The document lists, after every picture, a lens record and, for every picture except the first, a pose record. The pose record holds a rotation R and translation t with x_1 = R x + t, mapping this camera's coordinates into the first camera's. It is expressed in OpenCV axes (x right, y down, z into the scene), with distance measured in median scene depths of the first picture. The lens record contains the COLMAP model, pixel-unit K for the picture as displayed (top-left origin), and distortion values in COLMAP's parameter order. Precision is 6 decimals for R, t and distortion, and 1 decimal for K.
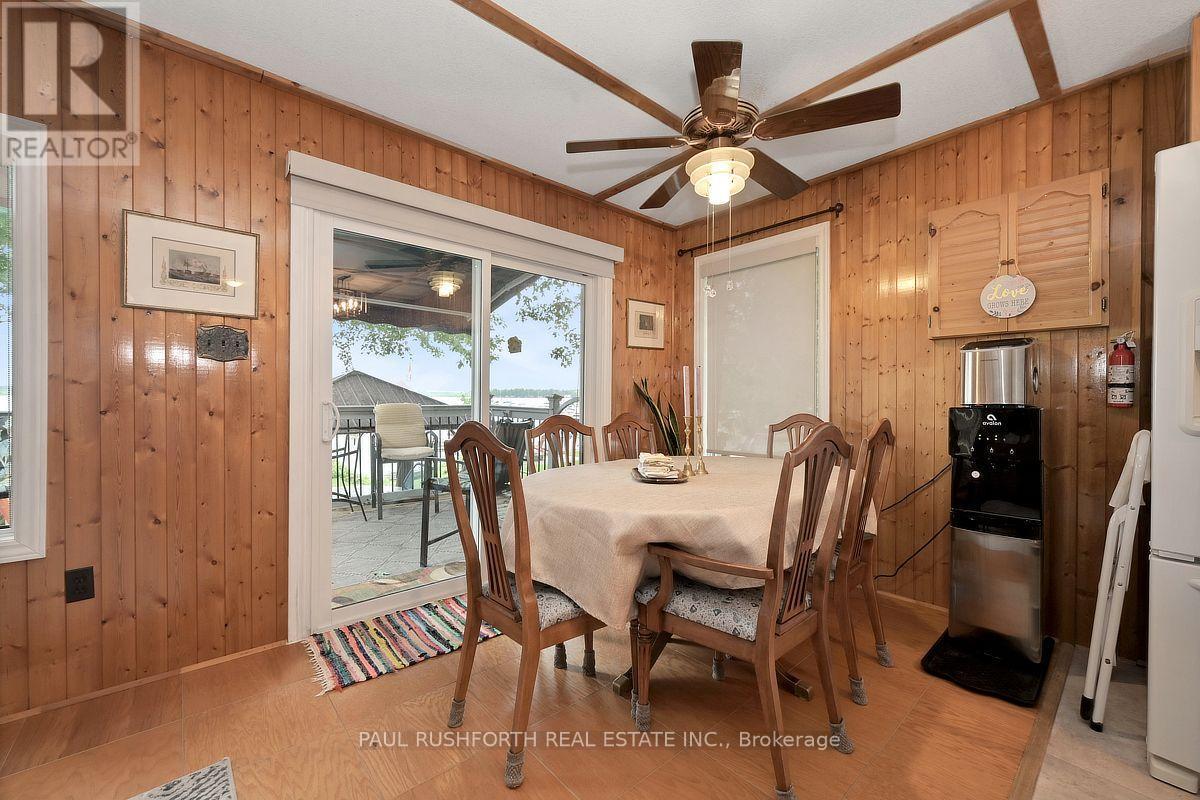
lens RADIAL K [[495.7, 0, 603.3], [0, 495.7, 397.6], [0, 0, 1]] dist [-0.003236, -0.000340]
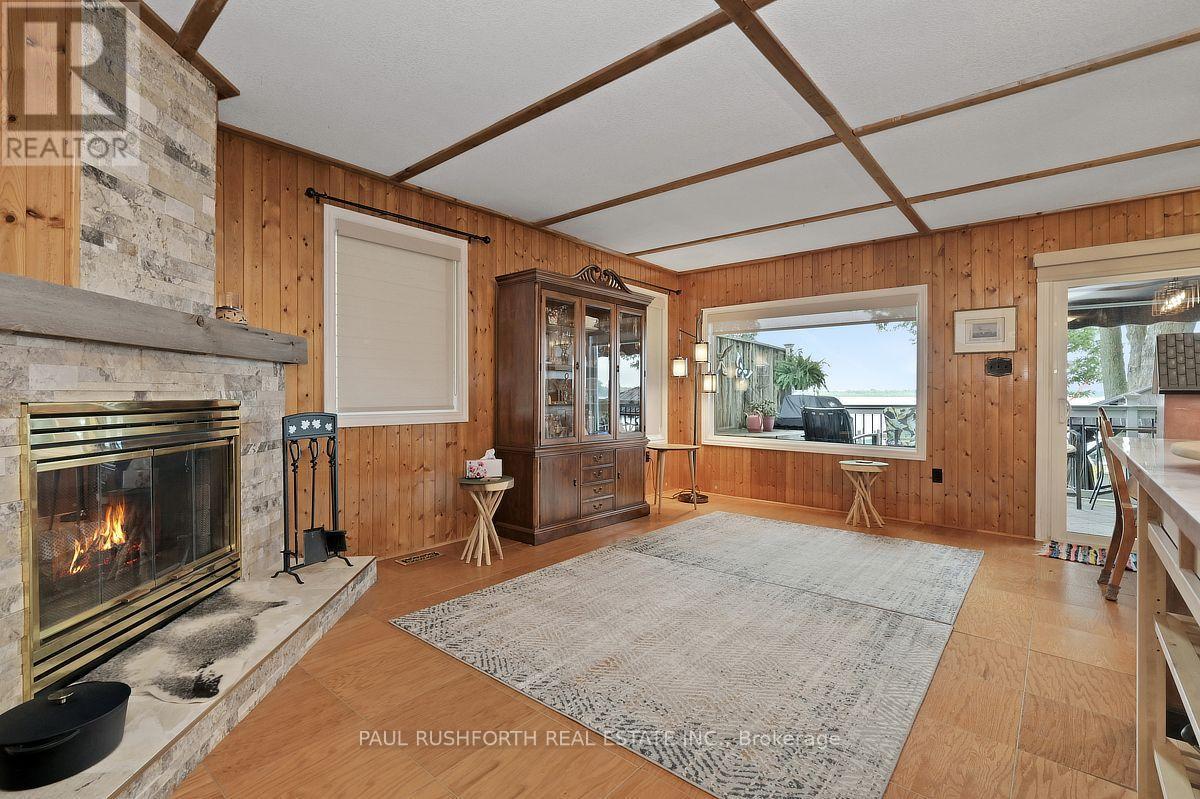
lens RADIAL K [[543.7, 0, 607.0], [0, 543.7, 396.1], [0, 0, 1]] dist [-0.002170, -0.000489]
pose [[0.192247, -0.002080, -0.981344, 0.952054], [-0.007769, 0.999963, -0.003642, 0.020747], [0.981316, 0.008324, 0.192224, -0.842874]]
